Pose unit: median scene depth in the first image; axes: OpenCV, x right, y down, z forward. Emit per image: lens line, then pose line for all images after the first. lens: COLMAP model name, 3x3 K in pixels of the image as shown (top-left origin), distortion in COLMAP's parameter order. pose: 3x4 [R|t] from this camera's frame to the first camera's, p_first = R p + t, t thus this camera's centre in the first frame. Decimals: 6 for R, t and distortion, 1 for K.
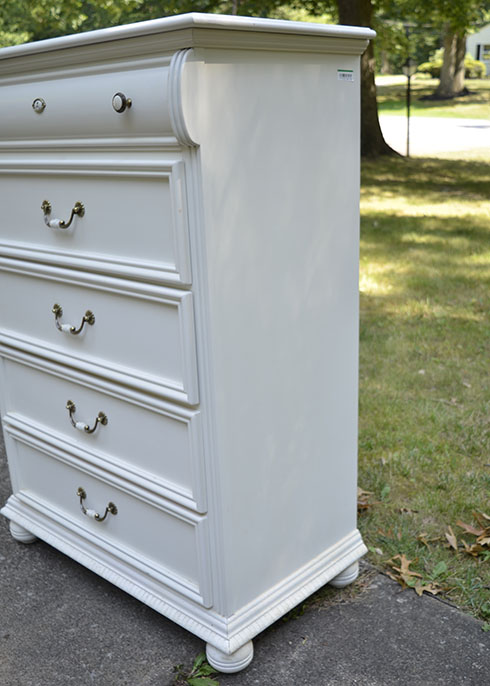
lens RADIAL K [[752.3, 0, 244.9], [0, 752.3, 343.9], [0, 0, 1]] dist [-0.029473, 0.000000]
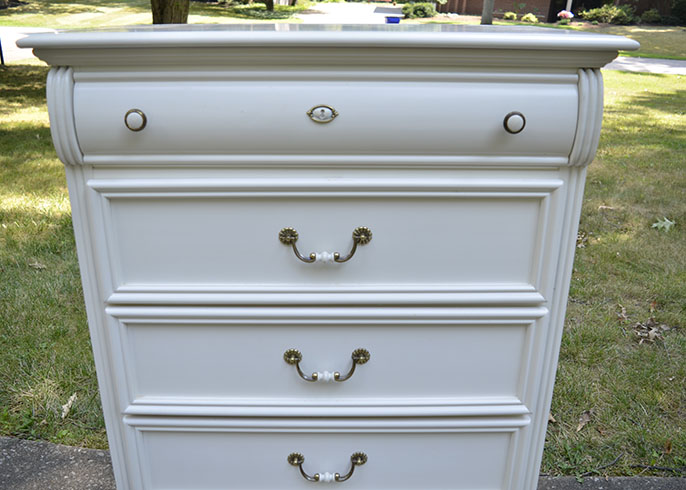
lens RADIAL K [[617.8, 0, 342.3], [0, 617.8, 243.7], [0, 0, 1]] dist [-0.055095, -0.011703]
pose [[0.719499, -0.204461, 0.663715, -0.084763], [0.168004, 0.978539, 0.119319, -0.031756], [-0.673867, 0.025657, 0.738407, 0.064581]]
